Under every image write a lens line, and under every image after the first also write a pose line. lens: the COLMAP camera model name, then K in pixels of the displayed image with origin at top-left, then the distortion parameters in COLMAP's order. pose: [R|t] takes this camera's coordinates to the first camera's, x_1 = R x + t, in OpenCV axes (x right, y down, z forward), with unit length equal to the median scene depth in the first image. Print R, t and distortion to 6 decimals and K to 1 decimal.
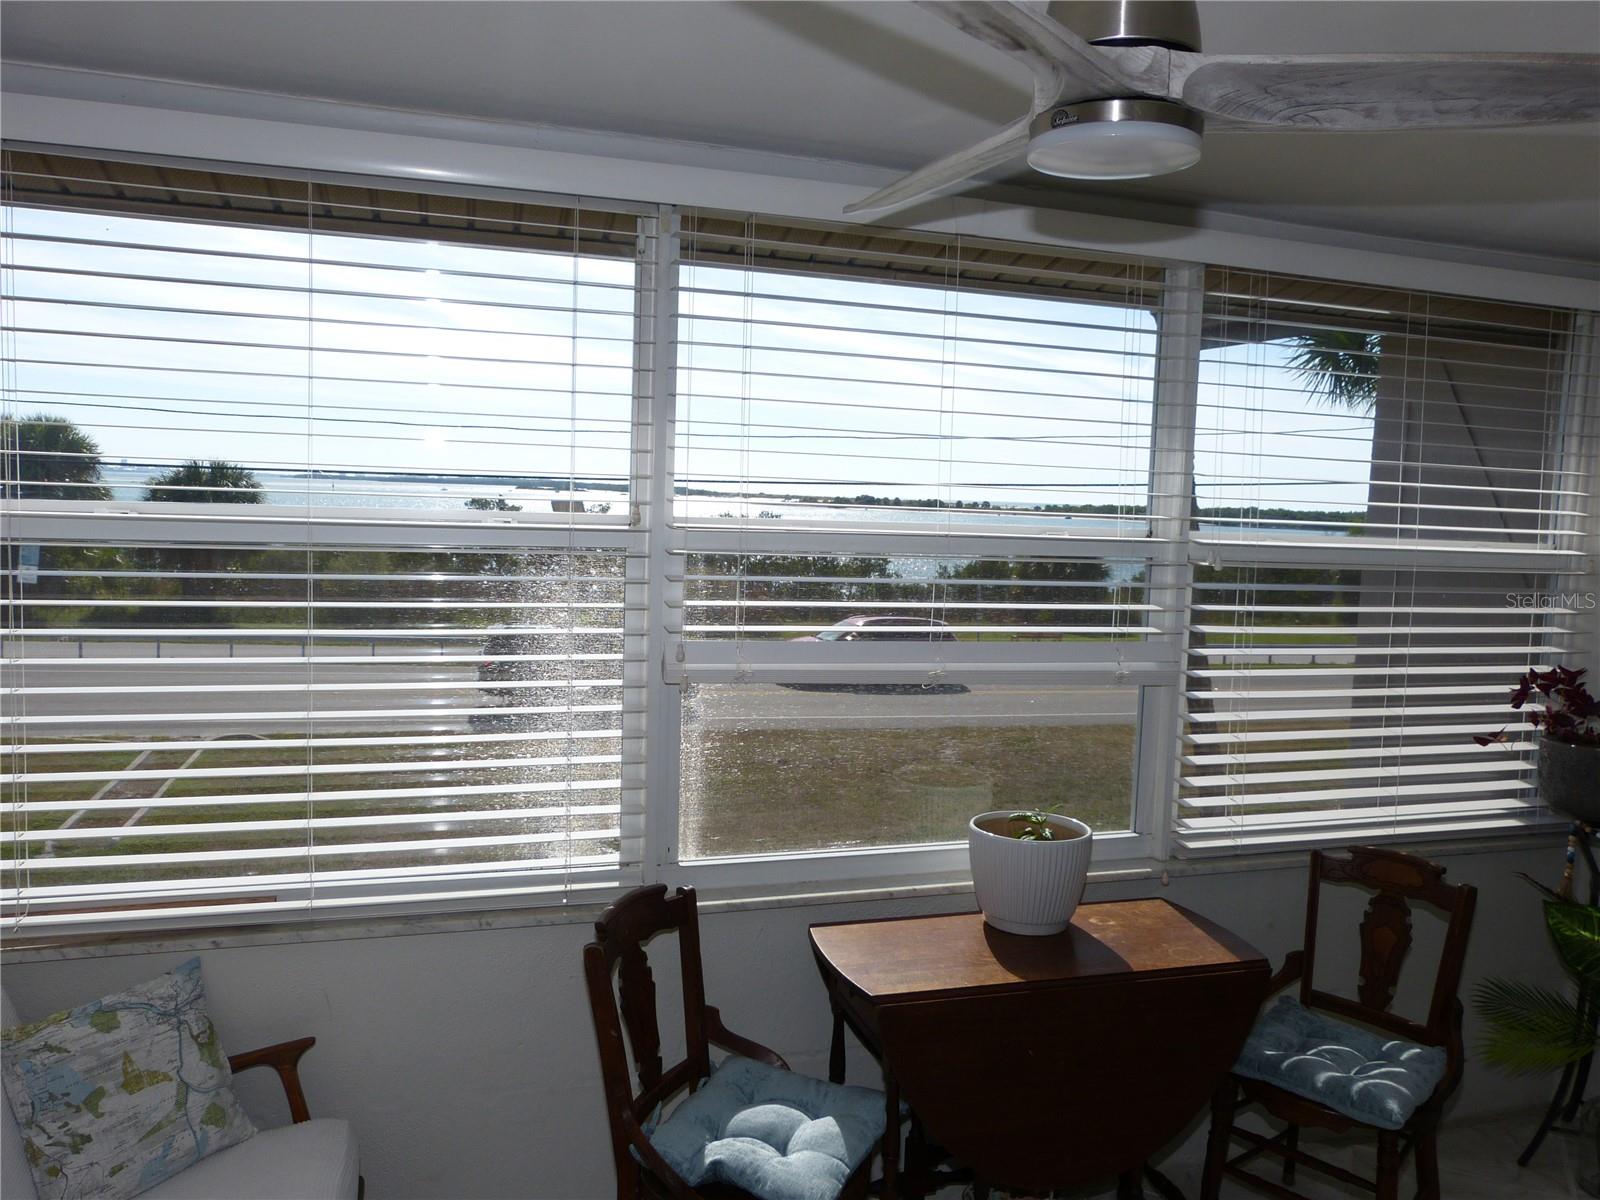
lens RADIAL K [[1182.9, 0, 805.5], [0, 1182.9, 607.6], [0, 0, 1]] dist [-0.044819, 0.026492]
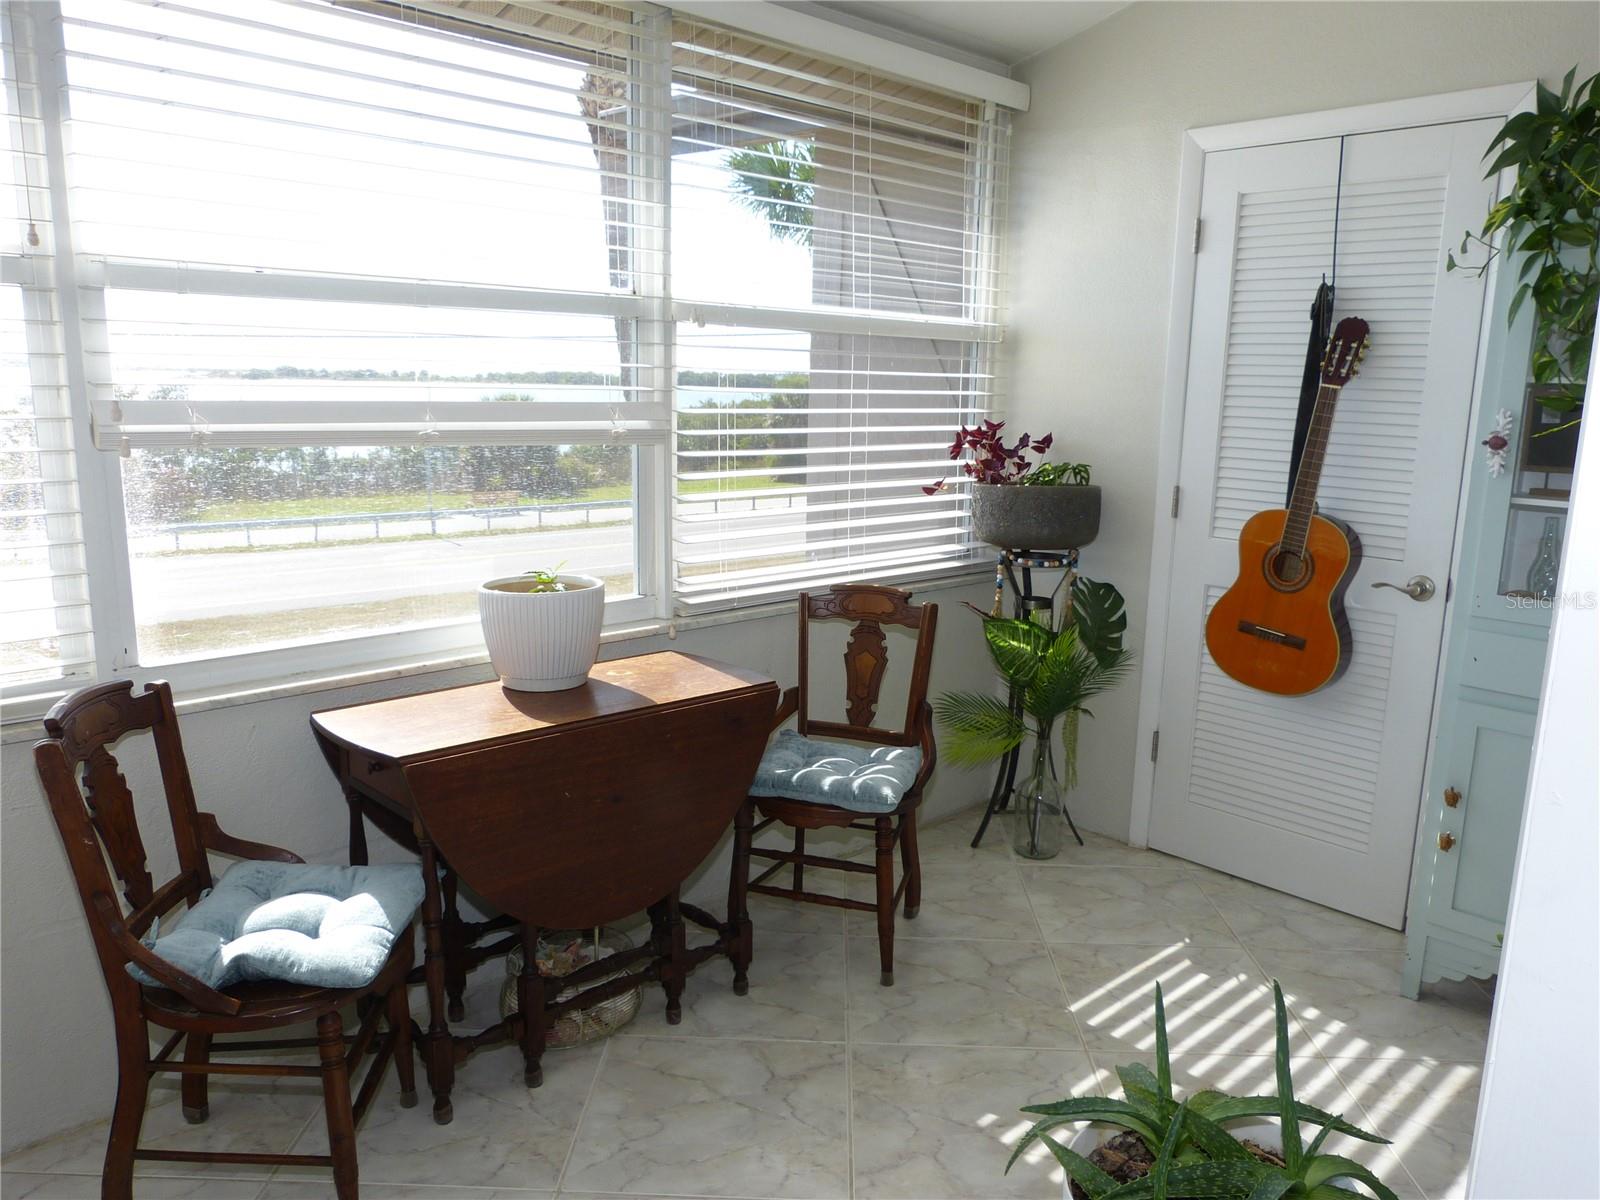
lens RADIAL K [[1182.9, 0, 811.5], [0, 1182.9, 605.1], [0, 0, 1]] dist [-0.044819, 0.026492]
pose [[0.894242, -0.098936, 0.436512, -0.037851], [0.051396, 0.991511, 0.119436, 0.096578], [-0.444623, -0.084370, 0.891736, 0.025920]]
